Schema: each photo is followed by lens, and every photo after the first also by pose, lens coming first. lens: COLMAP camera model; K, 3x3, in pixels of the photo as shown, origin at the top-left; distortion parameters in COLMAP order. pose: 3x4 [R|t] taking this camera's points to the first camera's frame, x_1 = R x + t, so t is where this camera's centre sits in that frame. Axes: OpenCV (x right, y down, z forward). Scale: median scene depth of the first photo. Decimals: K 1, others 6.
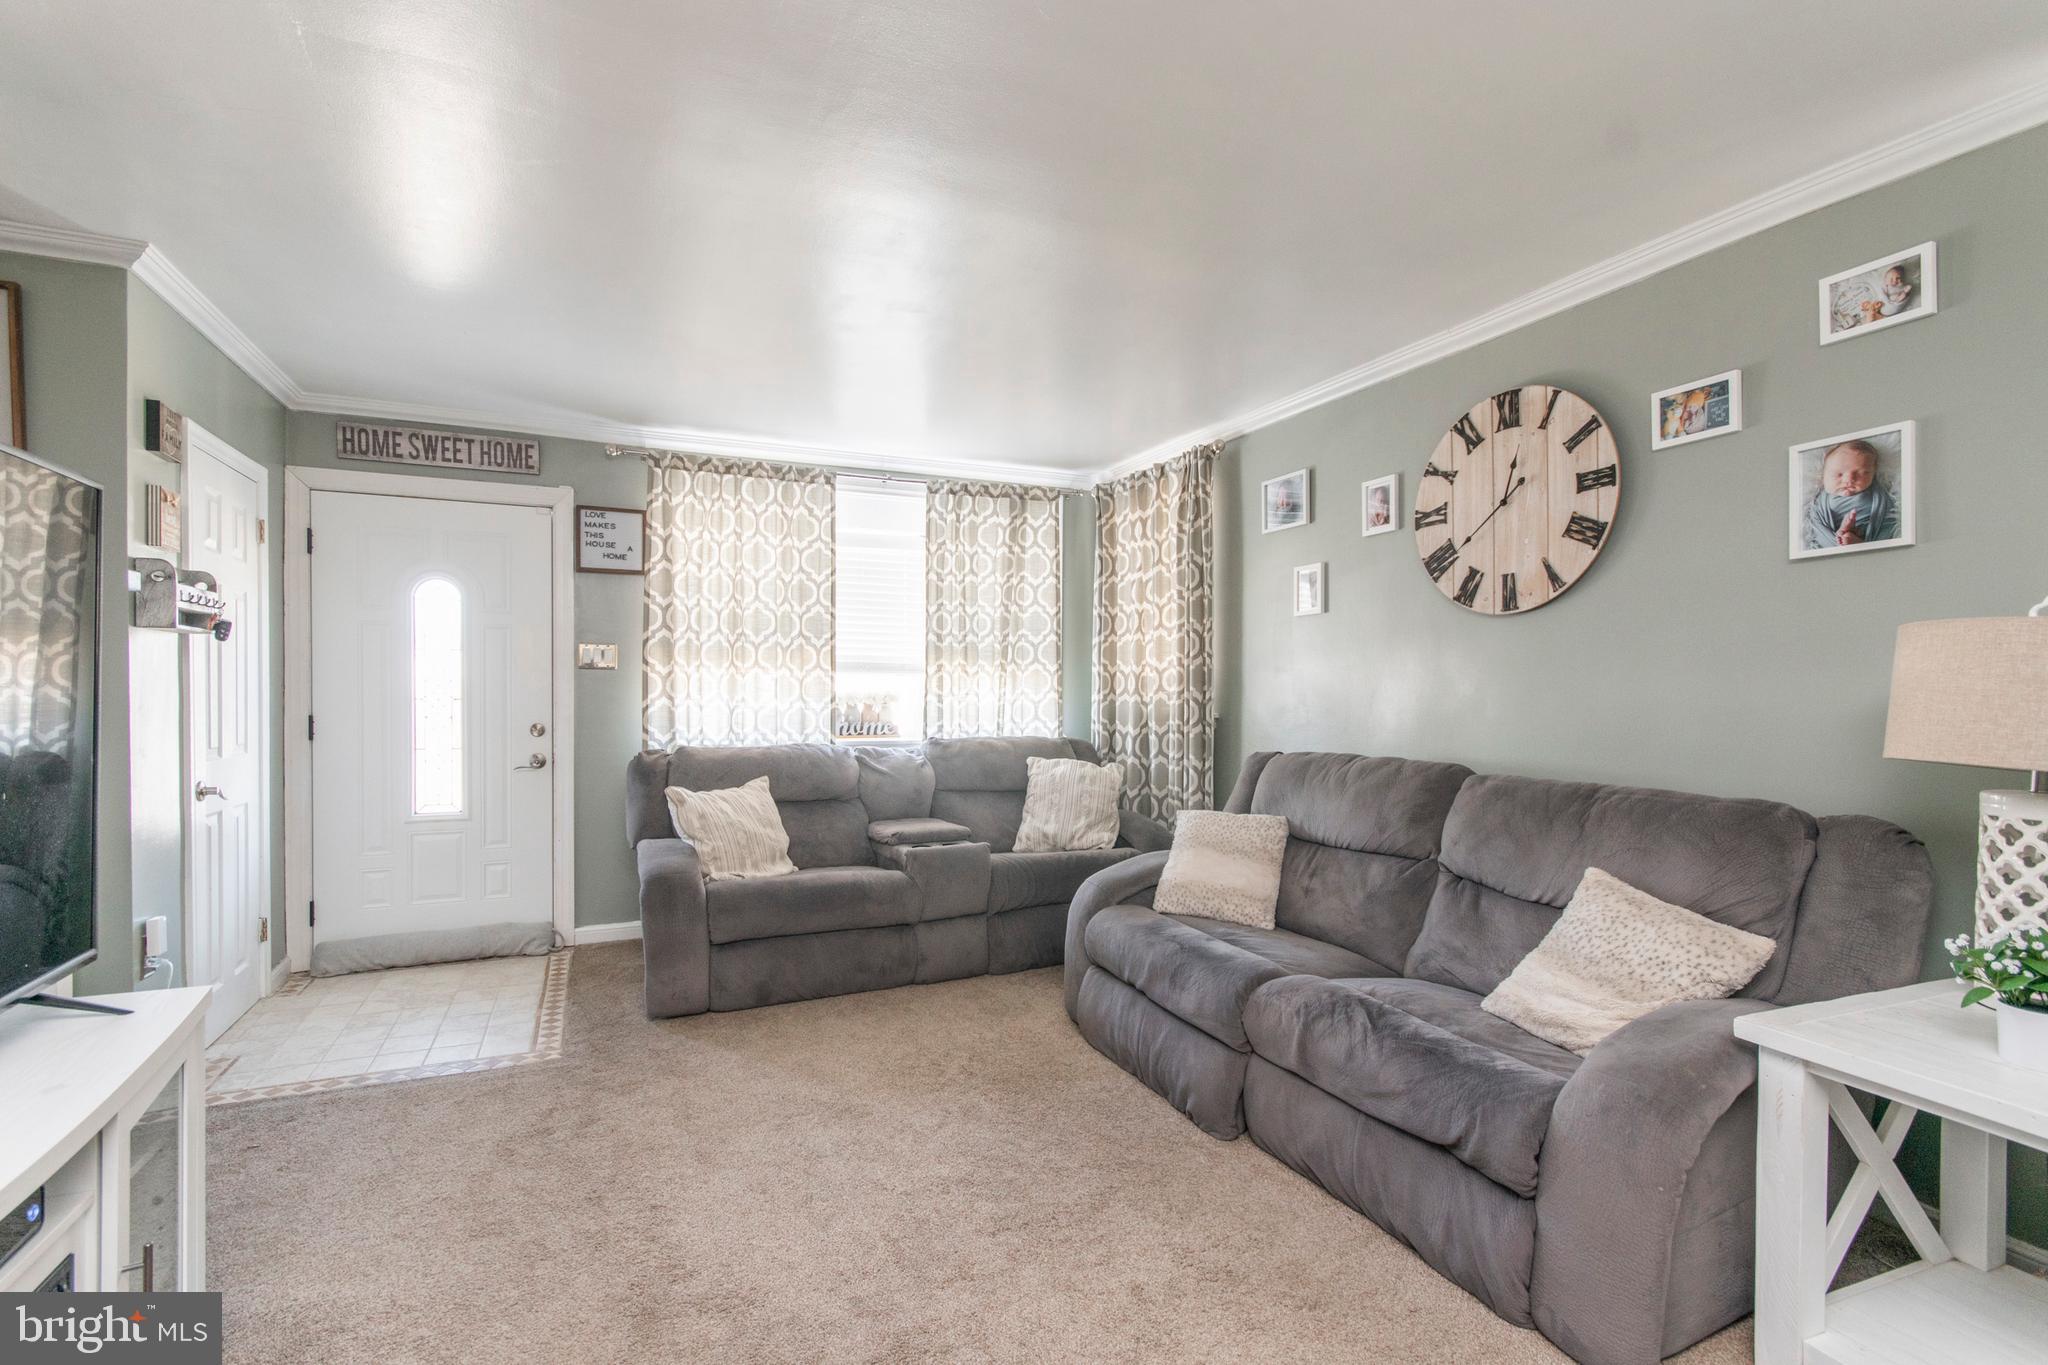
lens RADIAL K [[918.6, 0, 1003.5], [0, 918.6, 698.8], [0, 0, 1]] dist [0.009404, -0.004340]
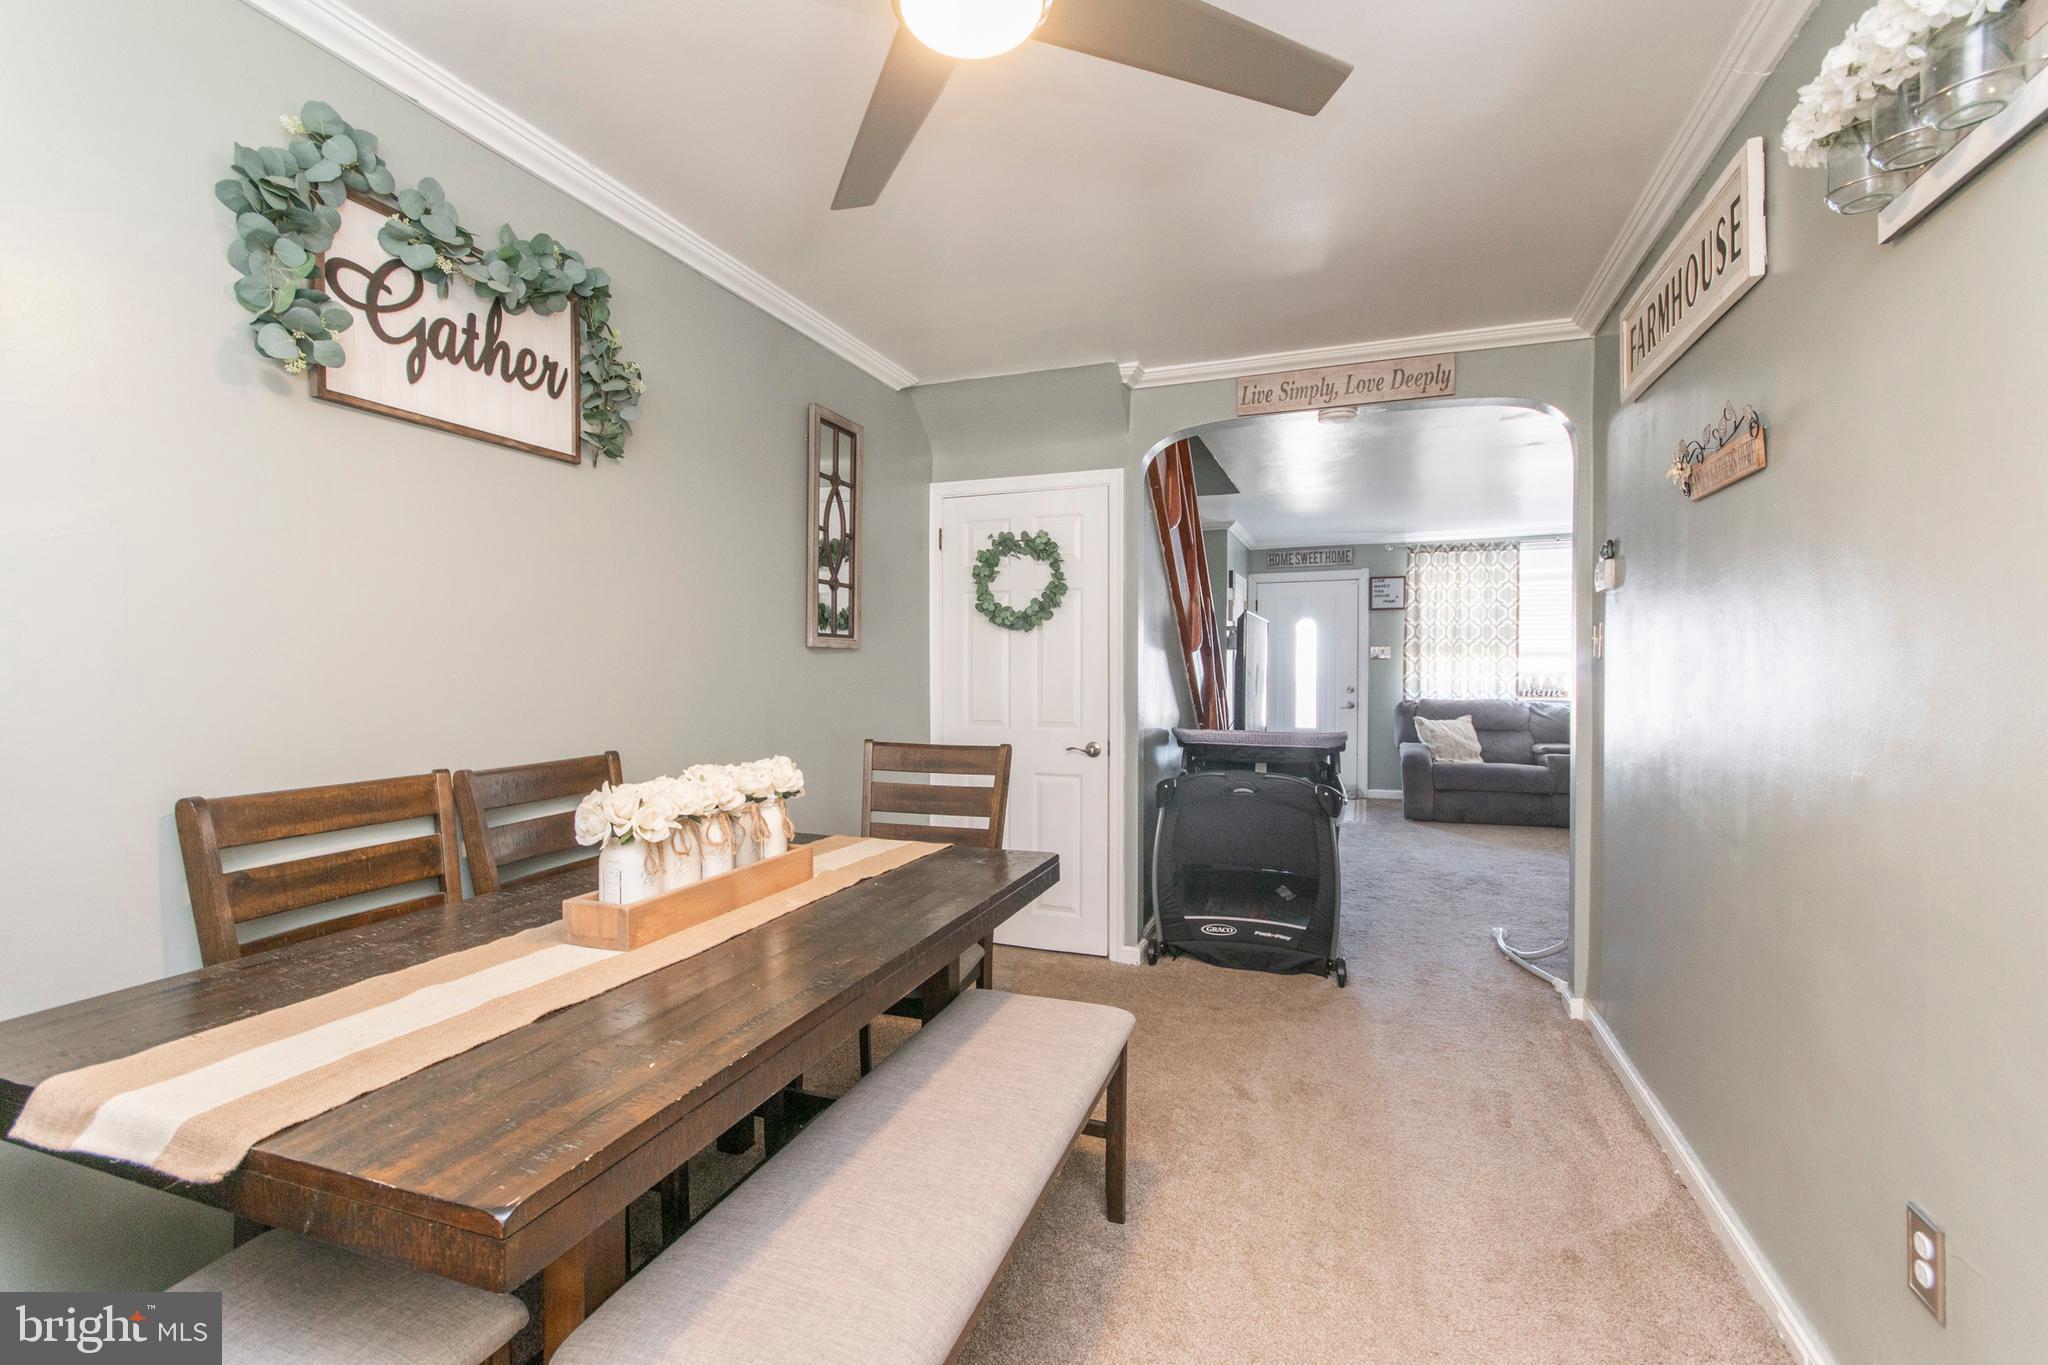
lens RADIAL K [[918.6, 0, 1003.0], [0, 918.6, 688.6], [0, 0, 1]] dist [0.009404, -0.004340]
pose [[0.703627, 0.006894, -0.710536, 0.390220], [-0.002028, 0.999968, 0.007694, 0.016395], [0.710567, -0.003972, 0.703619, -0.960082]]
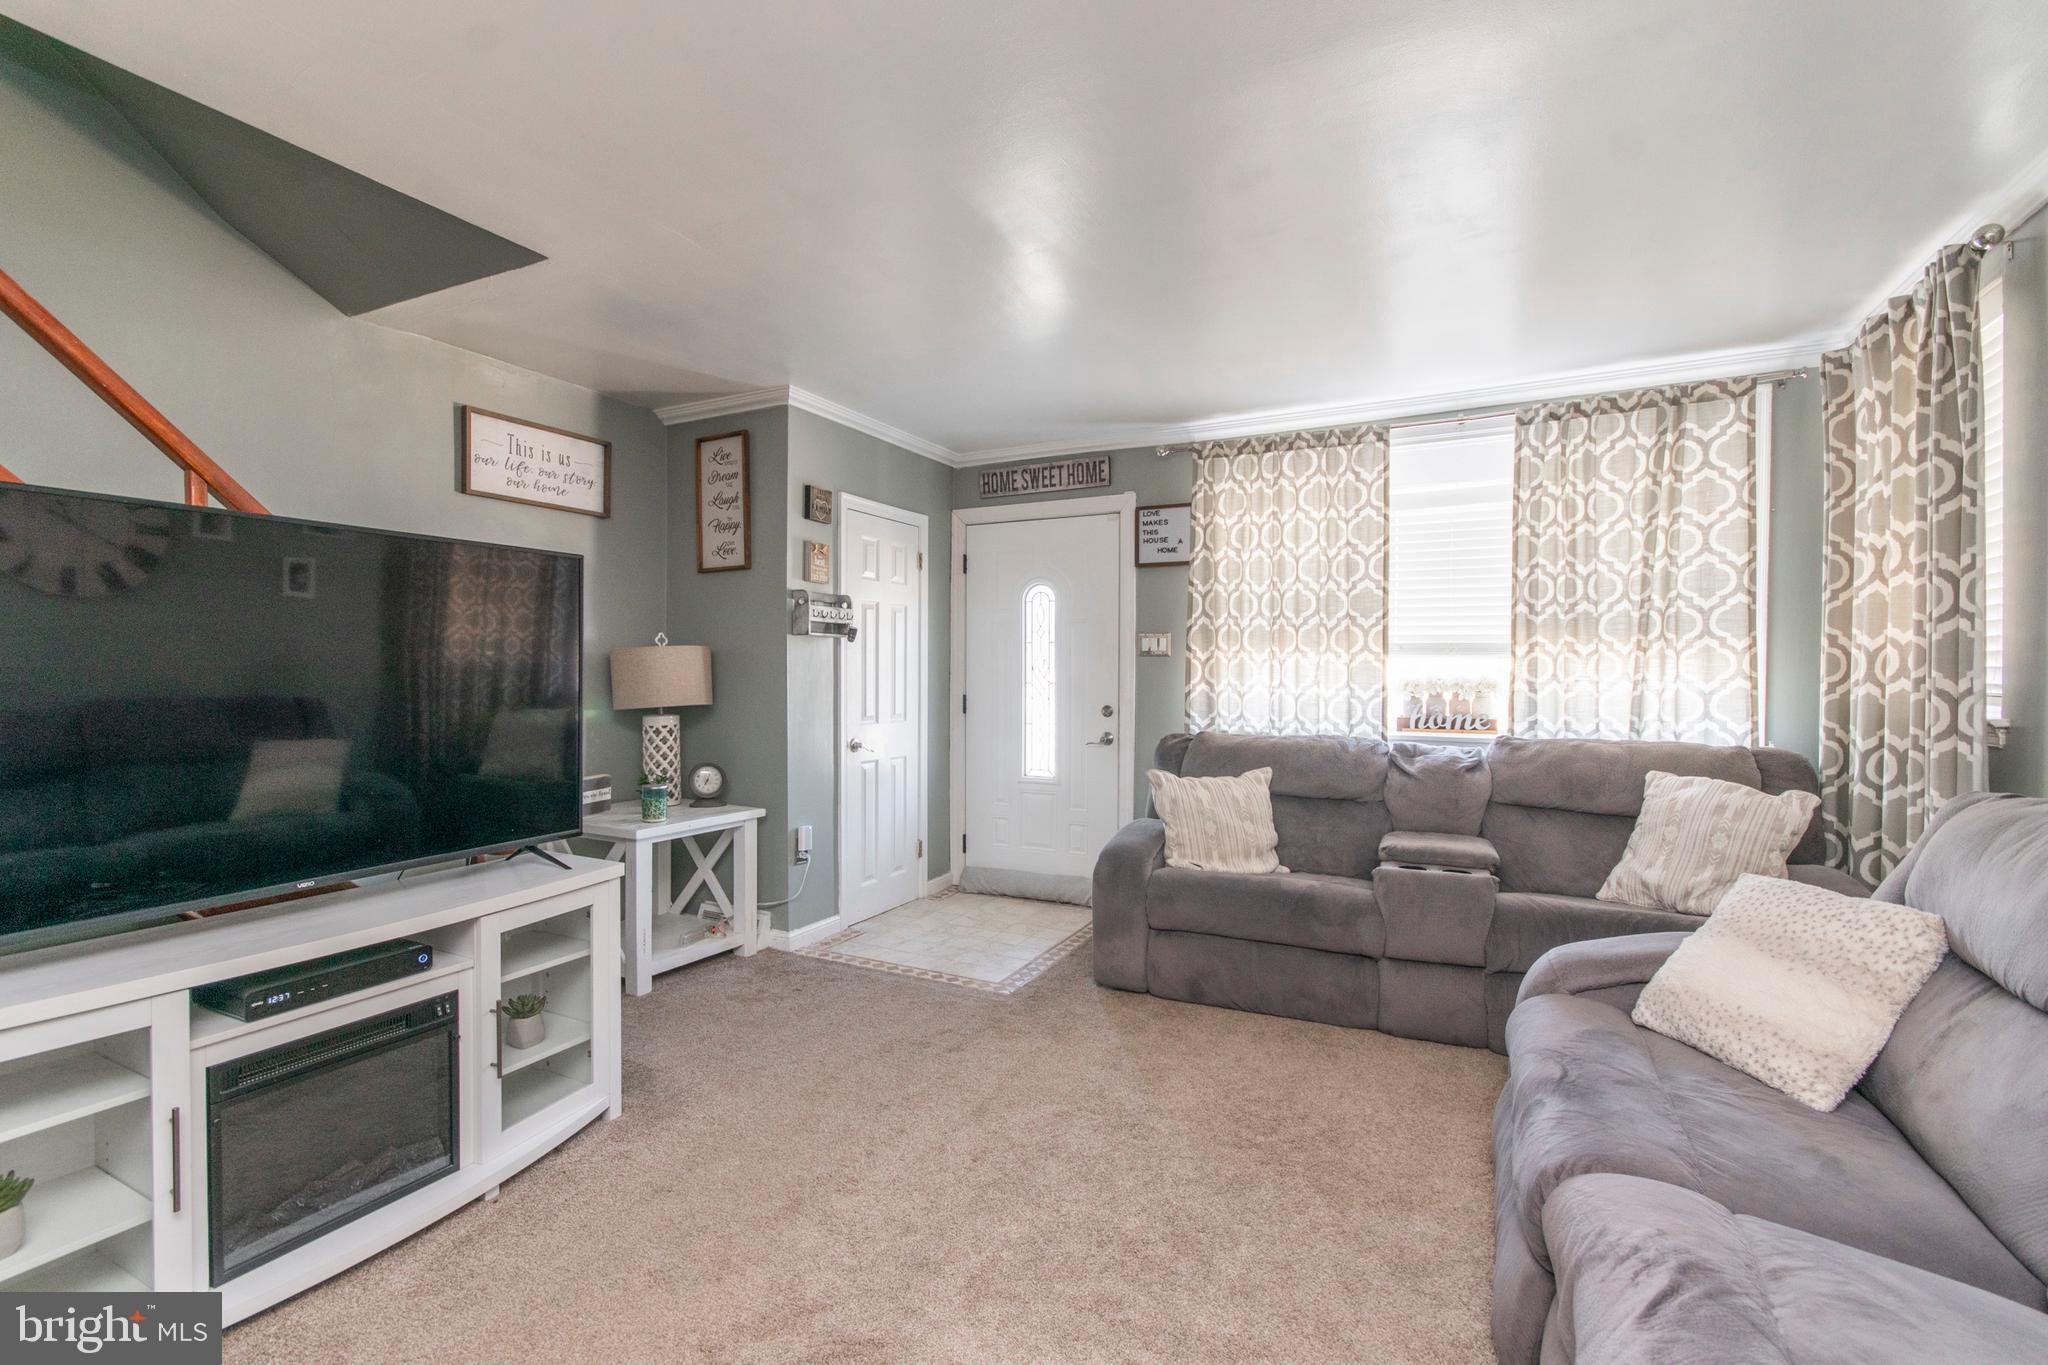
lens RADIAL K [[918.6, 0, 1018.4], [0, 918.6, 684.6], [0, 0, 1]] dist [0.009404, -0.004340]
pose [[0.636197, 0.007796, -0.771487, 0.293179], [-0.007527, 0.999964, 0.003897, -0.002483], [0.771490, 0.003327, 0.636233, 0.193932]]
